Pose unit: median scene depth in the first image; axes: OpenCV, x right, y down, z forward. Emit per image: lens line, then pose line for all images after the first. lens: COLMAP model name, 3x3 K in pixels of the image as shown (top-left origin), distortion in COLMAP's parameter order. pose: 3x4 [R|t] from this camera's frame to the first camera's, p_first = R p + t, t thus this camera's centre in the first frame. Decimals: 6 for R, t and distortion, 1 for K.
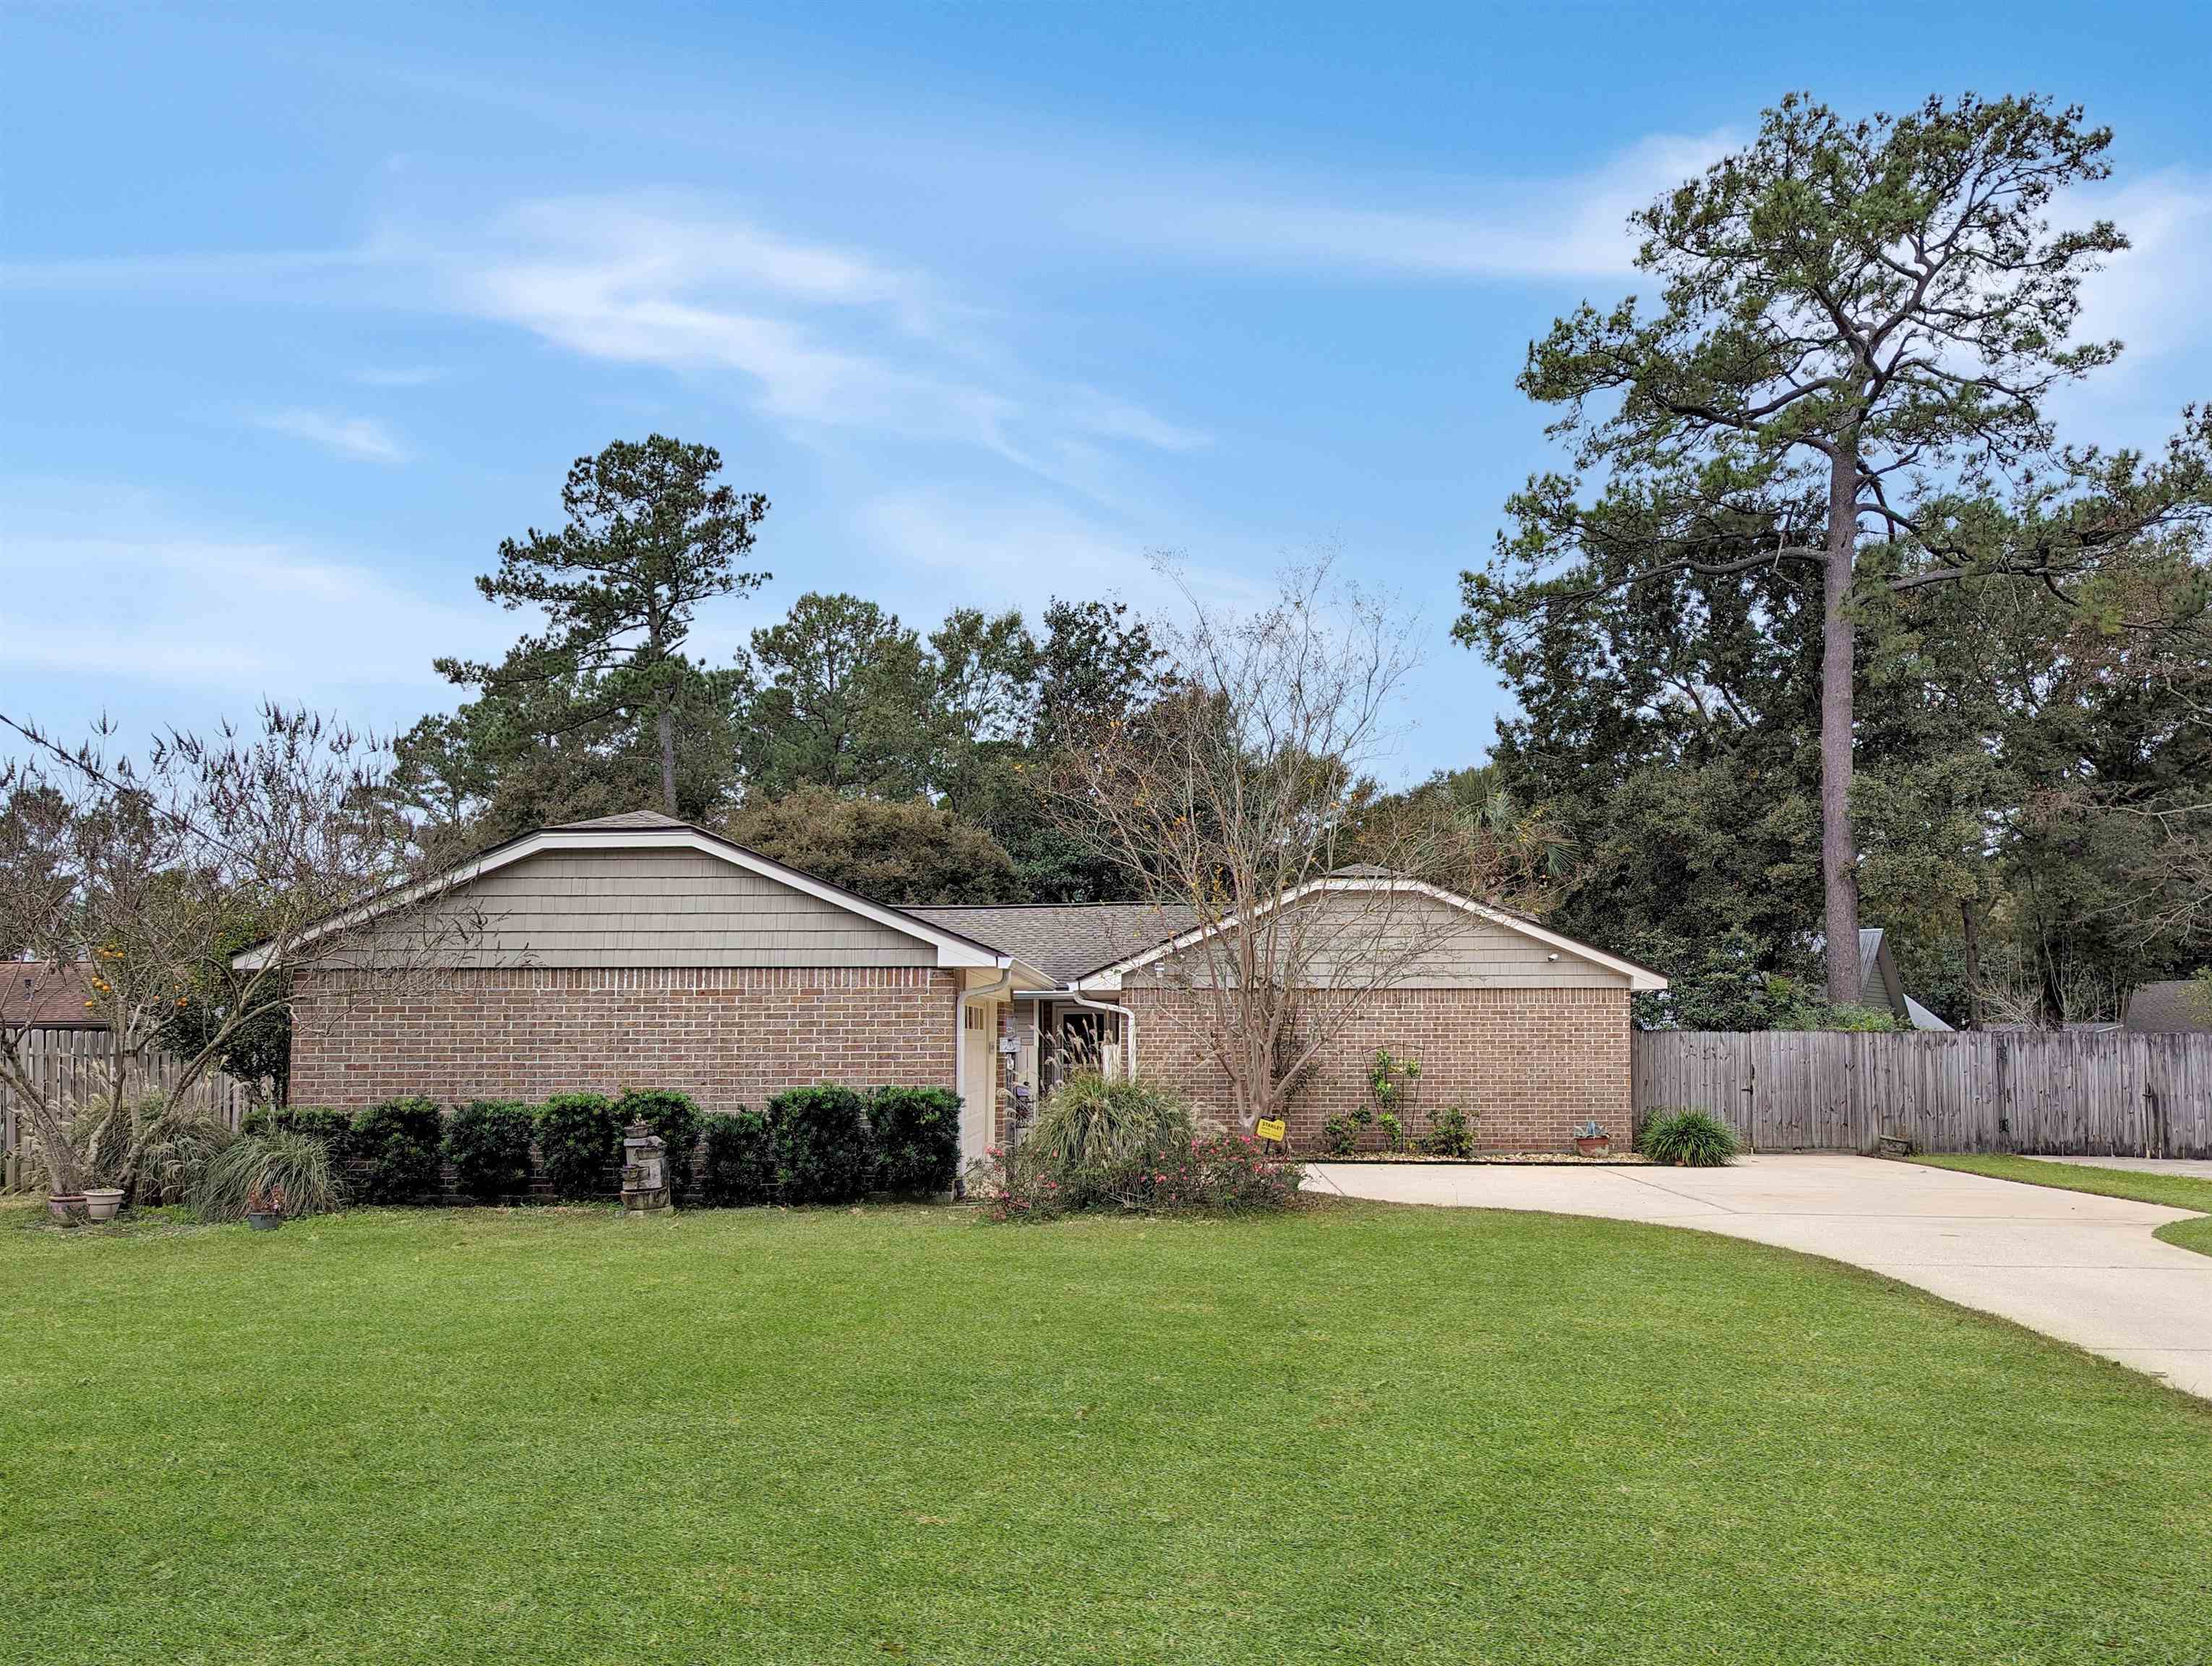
lens RADIAL K [[1555.1, 0, 997.3], [0, 1555.1, 827.4], [0, 0, 1]] dist [0.114915, -0.130374]
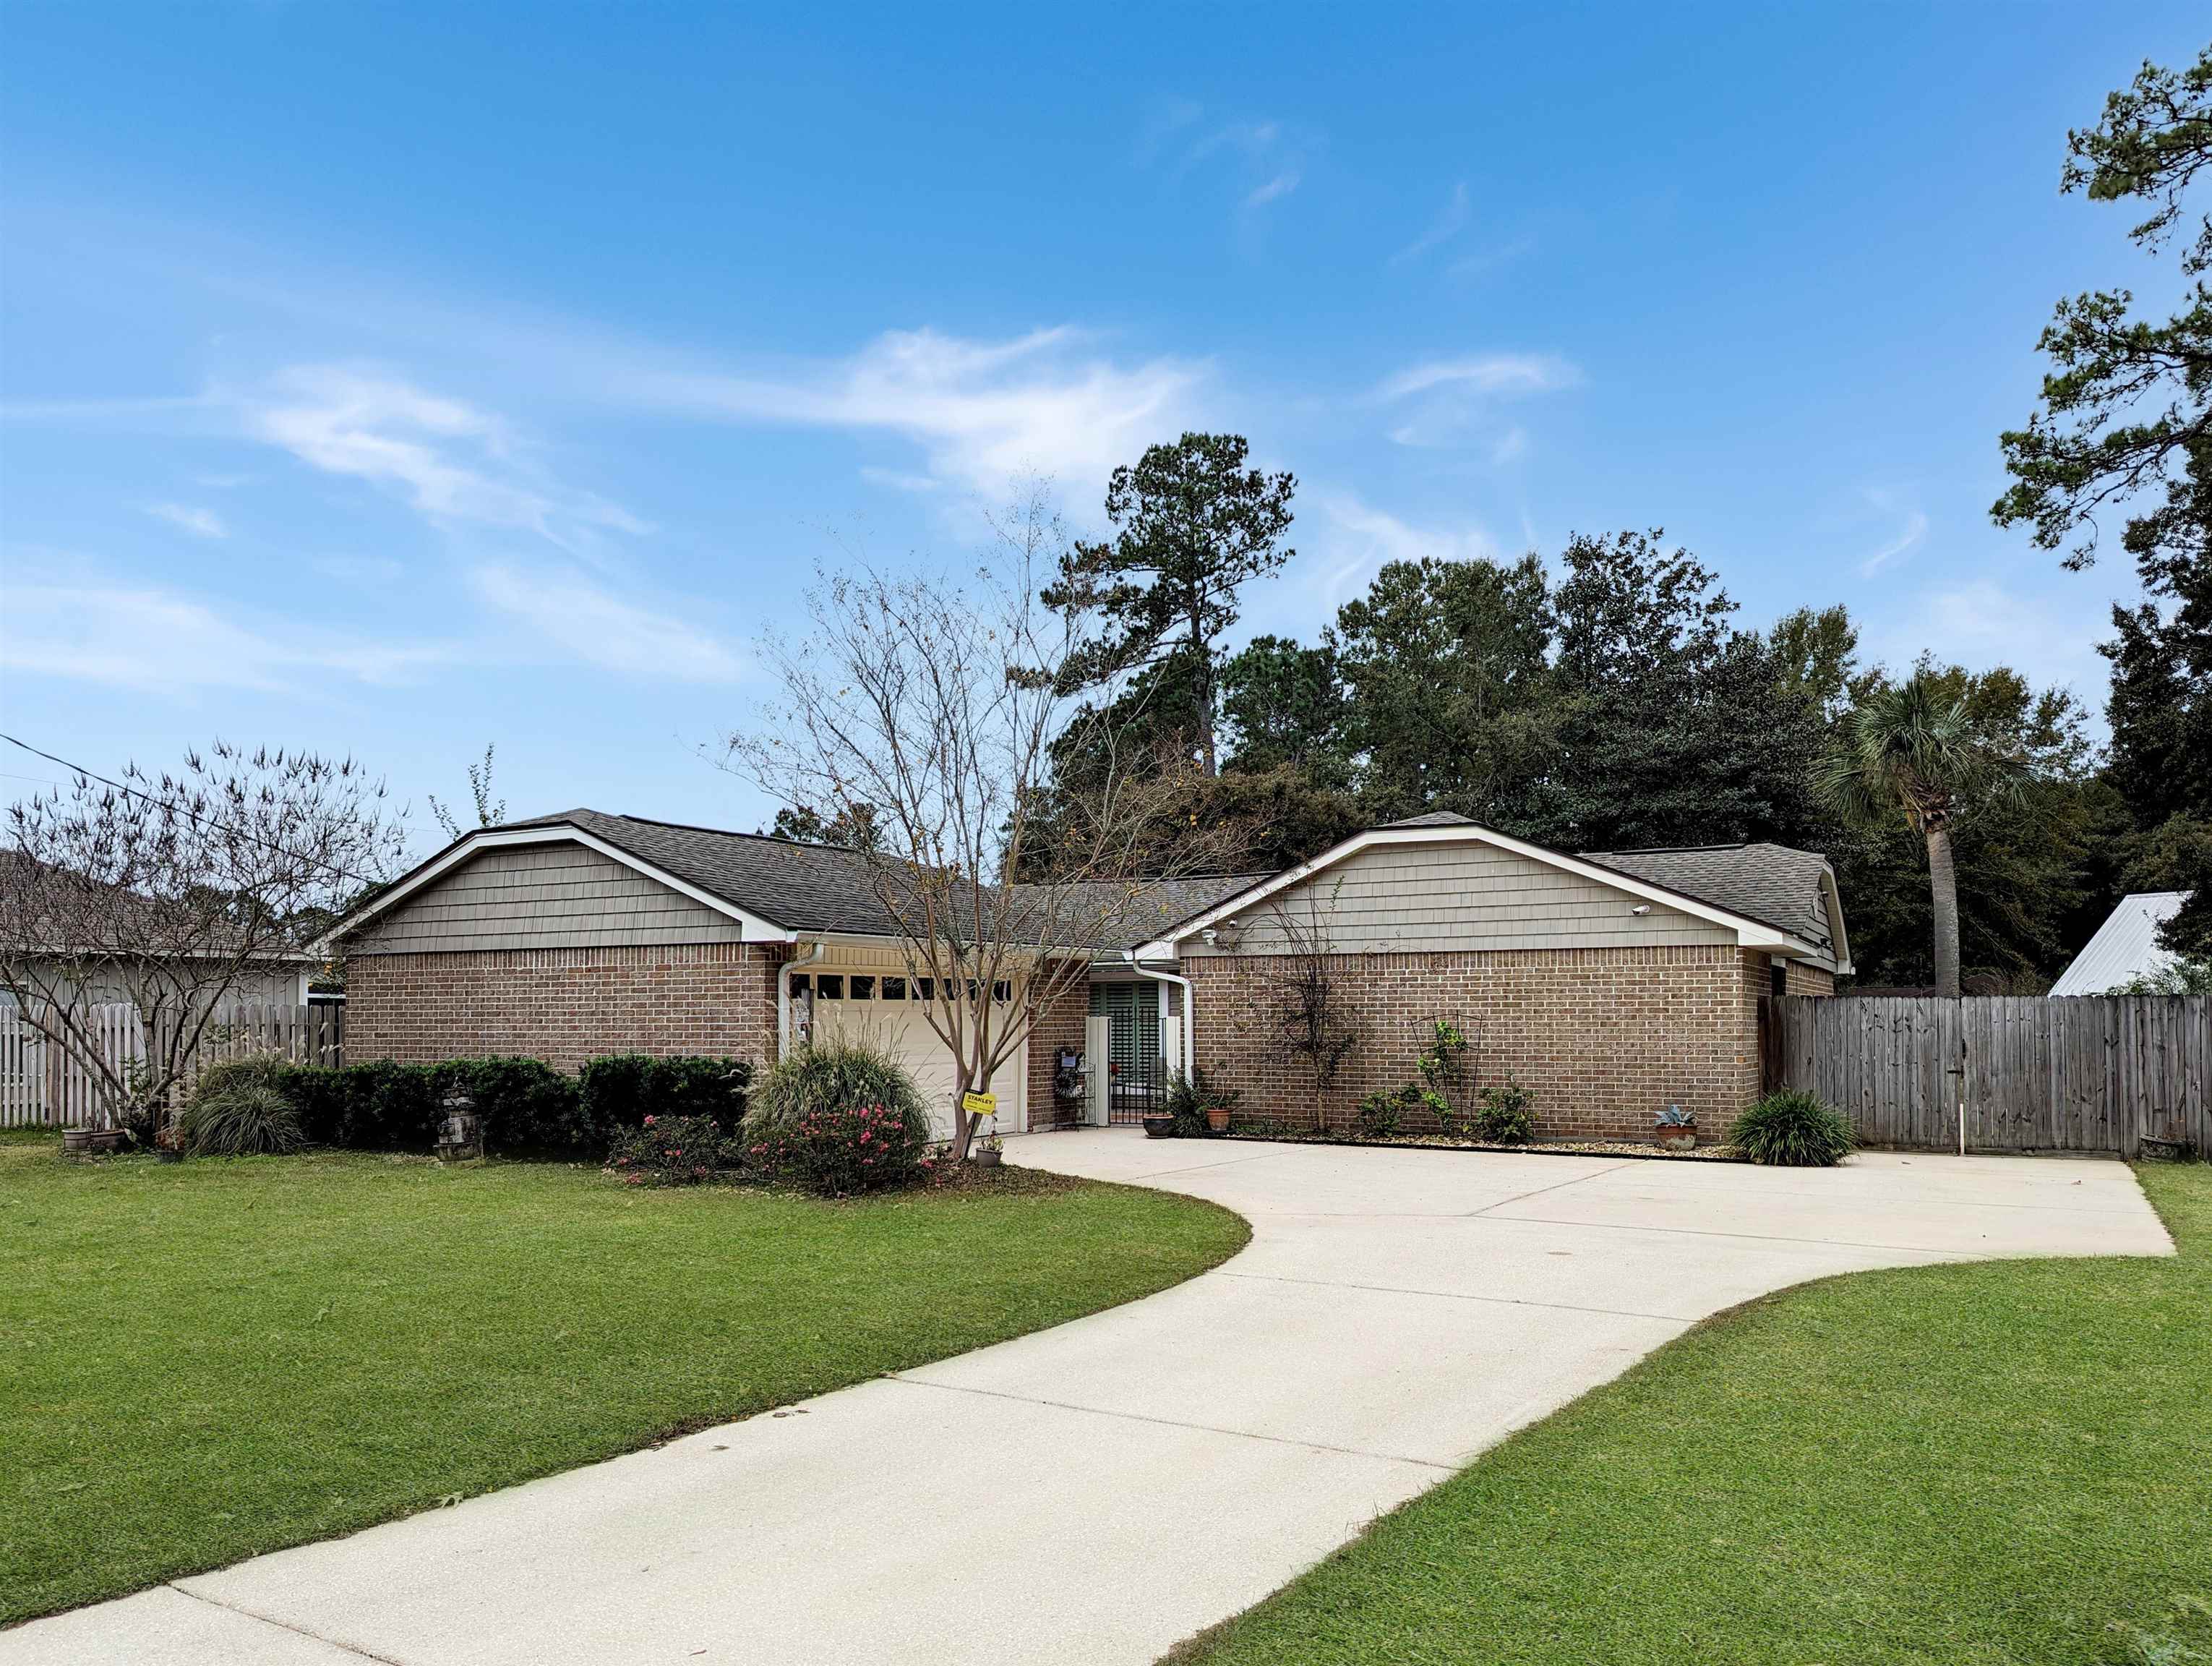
lens RADIAL K [[1539.0, 0, 1106.0], [0, 1539.0, 833.0], [0, 0, 1]] dist [0.073352, -0.062166]
pose [[0.891135, -0.055145, -0.450375, 0.454512], [0.063090, 0.998004, 0.002633, 0.020931], [0.449331, -0.030761, 0.892835, 0.134314]]
